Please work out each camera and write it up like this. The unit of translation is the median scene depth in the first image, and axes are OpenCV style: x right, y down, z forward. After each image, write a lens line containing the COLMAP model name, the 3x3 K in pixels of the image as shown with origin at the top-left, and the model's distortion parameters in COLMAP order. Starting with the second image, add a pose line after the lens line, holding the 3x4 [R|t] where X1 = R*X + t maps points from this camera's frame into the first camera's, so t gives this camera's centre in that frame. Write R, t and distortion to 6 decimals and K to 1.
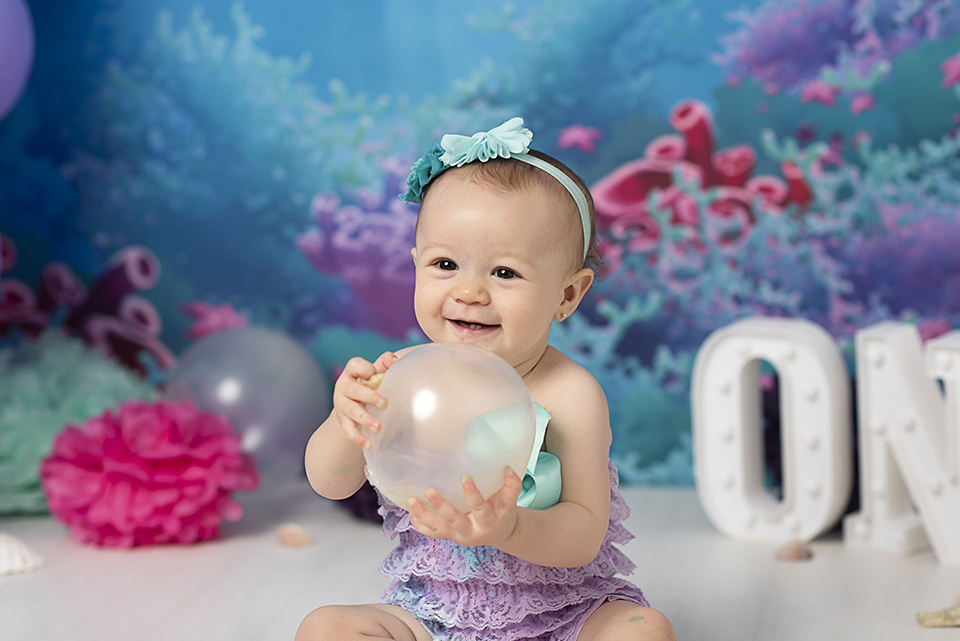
lens RADIAL K [[2364.3, 0, 537.5], [0, 2364.3, 263.8], [0, 0, 1]] dist [-0.006546, 0.000000]
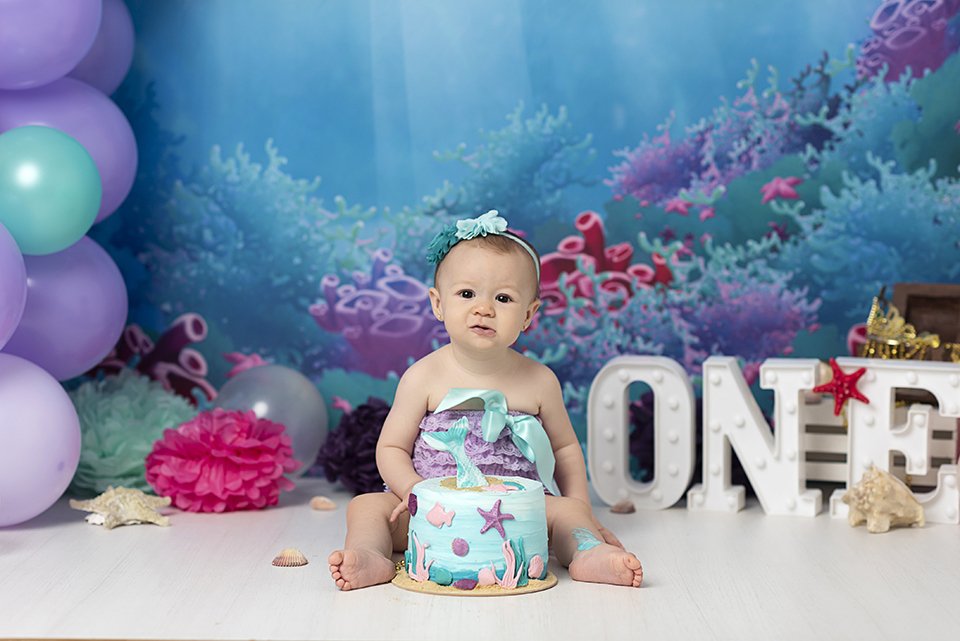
lens RADIAL K [[2364.3, 0, 498.7], [0, 2364.3, 329.0], [0, 0, 1]] dist [-0.006546, 0.000000]
pose [[0.994855, 0.003479, 0.101248, -0.135658], [-0.000579, 0.999589, -0.028652, 0.044475], [-0.101306, 0.028446, 0.994448, -0.429605]]
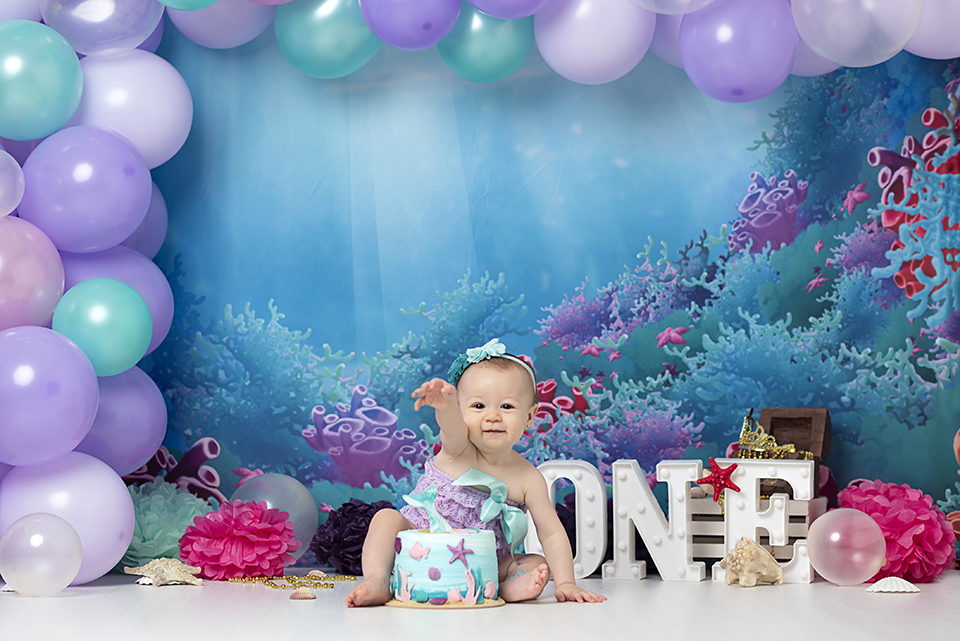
lens RADIAL K [[2364.3, 0, 489.9], [0, 2364.3, 331.7], [0, 0, 1]] dist [-0.006546, 0.000000]
pose [[0.990922, 0.012567, 0.133852, -0.206656], [0.005706, 0.990793, -0.135266, 0.162458], [-0.134319, 0.134802, 0.981726, -0.809375]]
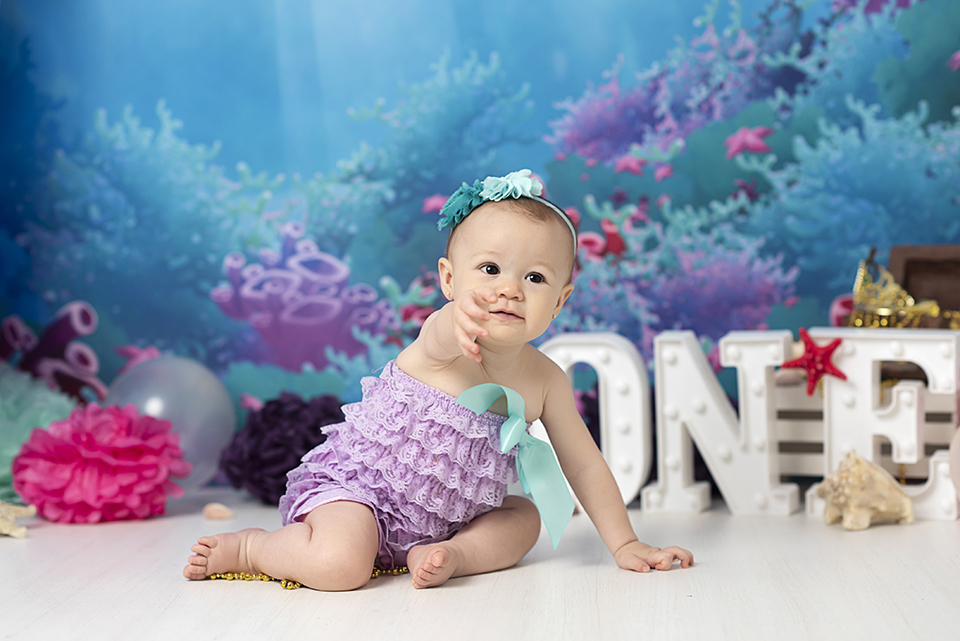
lens RADIAL K [[2364.3, 0, 462.8], [0, 2364.3, 361.9], [0, 0, 1]] dist [-0.006546, 0.000000]
pose [[0.997726, -0.017519, 0.065084, -0.052974], [0.019963, 0.999112, -0.037105, 0.077014], [-0.064376, 0.038319, 0.997190, -0.247323]]
